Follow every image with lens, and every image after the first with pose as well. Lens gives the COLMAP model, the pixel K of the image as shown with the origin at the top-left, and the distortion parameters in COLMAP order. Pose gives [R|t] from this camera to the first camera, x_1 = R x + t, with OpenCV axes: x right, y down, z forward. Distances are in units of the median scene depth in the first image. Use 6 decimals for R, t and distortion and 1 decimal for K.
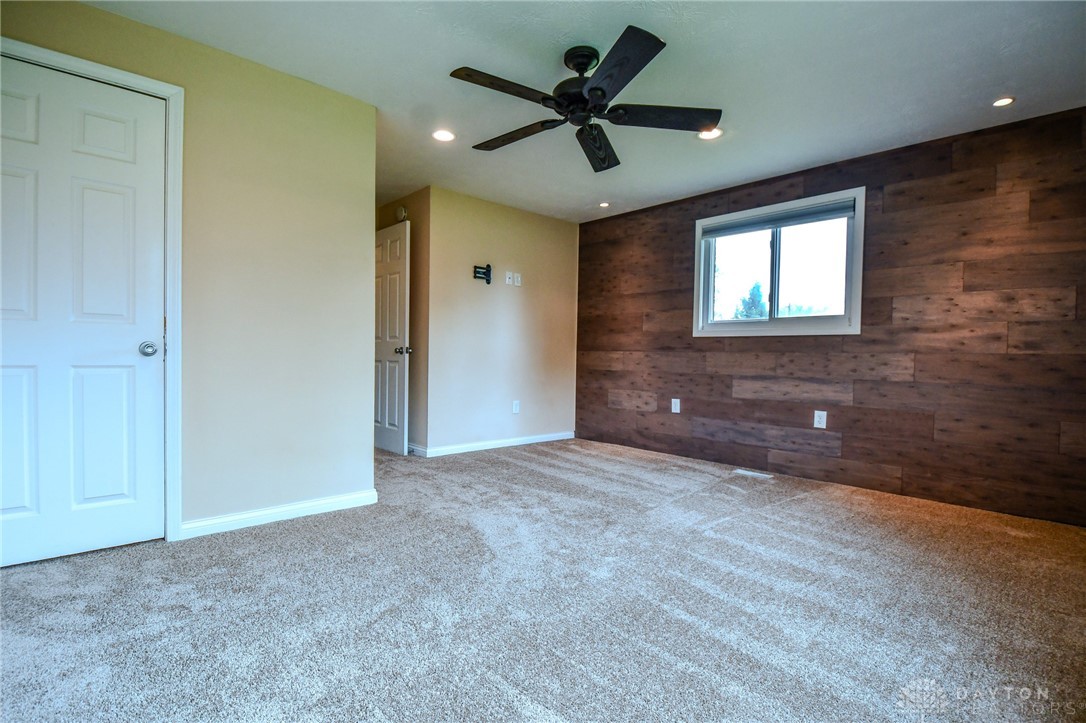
lens RADIAL K [[510.0, 0, 535.9], [0, 510.0, 368.4], [0, 0, 1]] dist [0.012631, -0.017936]
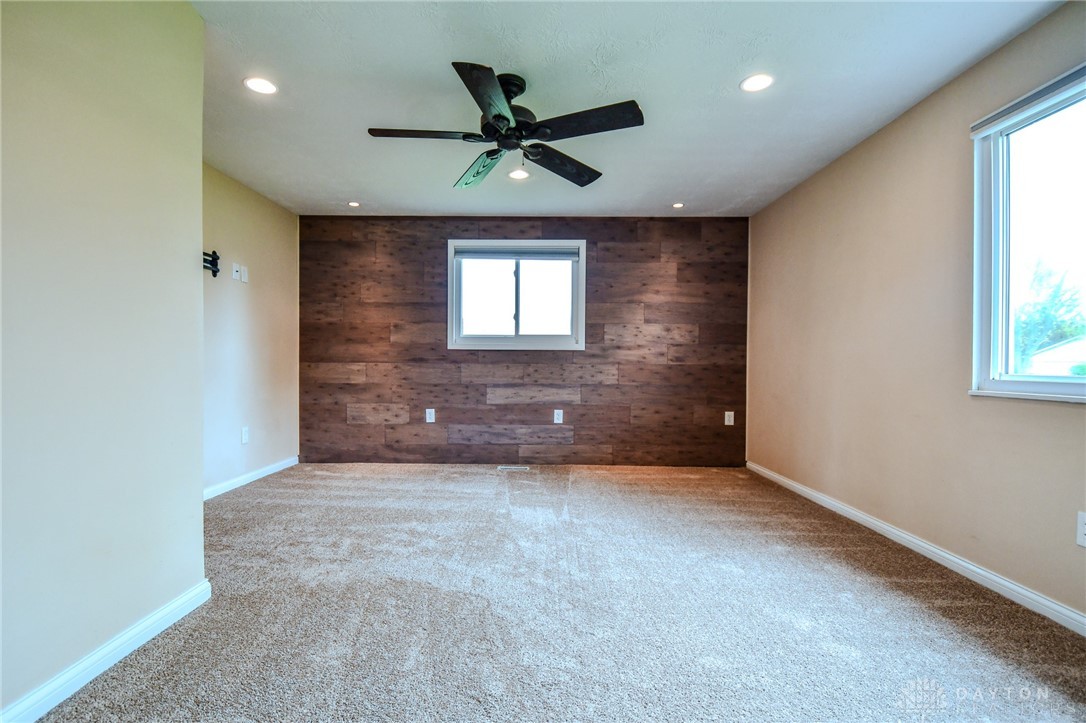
lens RADIAL K [[510.0, 0, 534.0], [0, 510.0, 367.9], [0, 0, 1]] dist [0.012631, -0.017936]
pose [[0.687362, -0.021163, 0.726007, -0.423255], [0.023501, 0.999700, 0.006891, -0.032598], [-0.725935, 0.012326, 0.687653, 0.180317]]
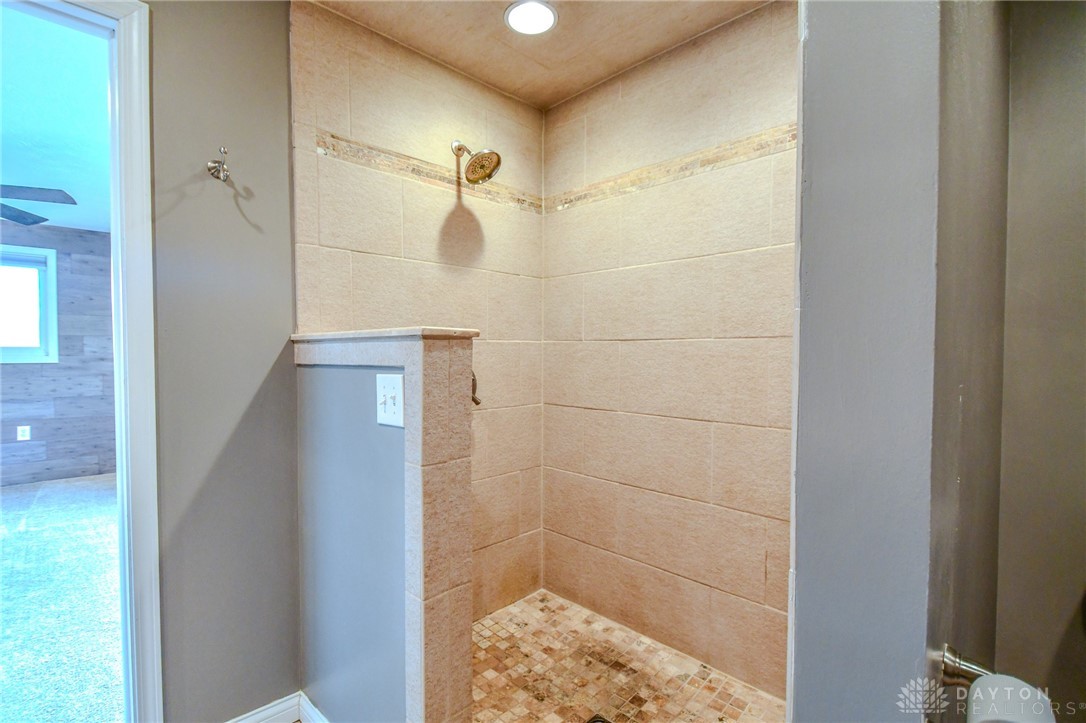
lens RADIAL K [[510.0, 0, 552.8], [0, 510.0, 367.3], [0, 0, 1]] dist [0.012631, -0.017936]
pose [[-0.049535, -0.048719, 0.997583, -0.721535], [0.021029, 0.998537, 0.049809, -0.092750], [-0.998551, 0.023445, -0.048438, -0.199671]]
